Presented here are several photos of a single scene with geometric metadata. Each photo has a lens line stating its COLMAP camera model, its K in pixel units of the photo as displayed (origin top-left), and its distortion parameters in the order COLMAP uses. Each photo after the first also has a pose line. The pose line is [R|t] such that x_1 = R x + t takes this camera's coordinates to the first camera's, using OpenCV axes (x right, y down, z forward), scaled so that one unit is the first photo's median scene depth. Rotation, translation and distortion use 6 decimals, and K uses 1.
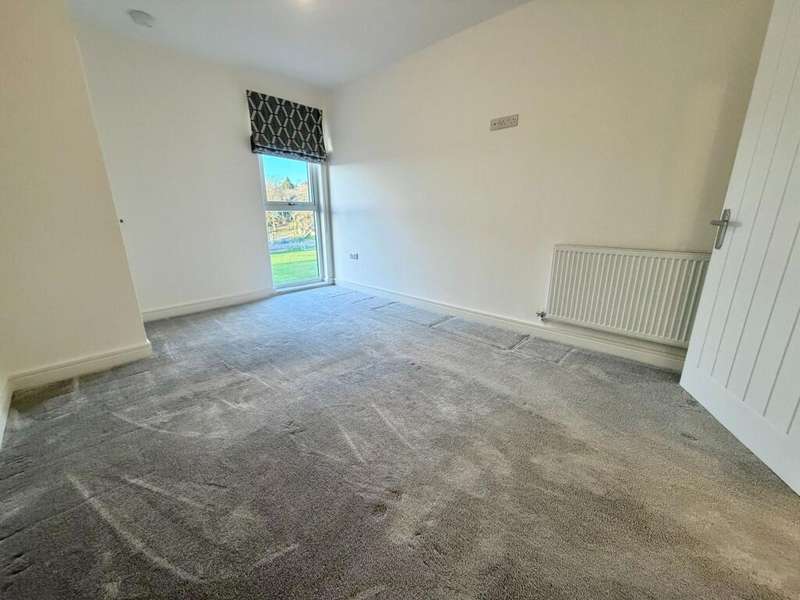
lens RADIAL K [[322.6, 0, 400.0], [0, 322.6, 300.0], [0, 0, 1]] dist [-0.001619, -0.000111]
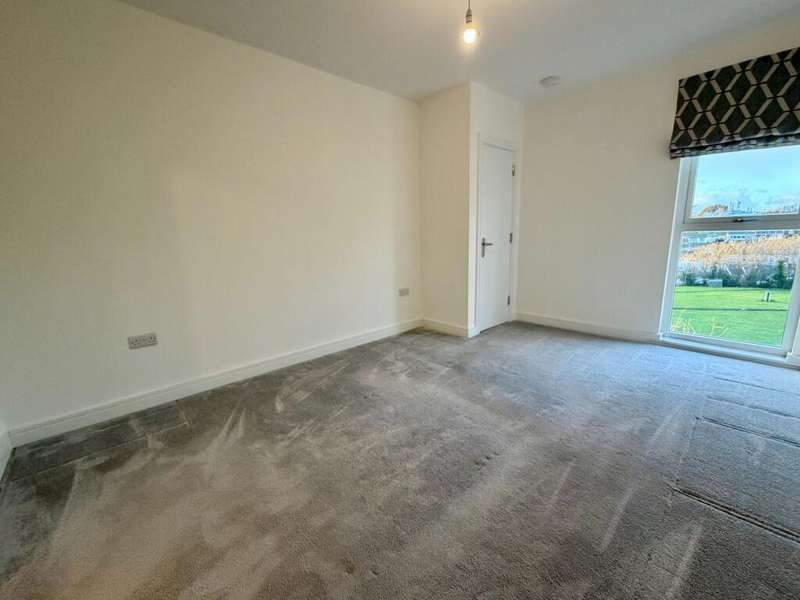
lens RADIAL K [[327.0, 0, 400.0], [0, 327.0, 300.0], [0, 0, 1]] dist [0.001322, 0.000265]
pose [[-0.053158, 0.190641, -0.980220, 0.424877], [-0.240208, 0.950343, 0.197857, -0.136280], [0.969265, 0.245975, -0.004724, 0.465679]]
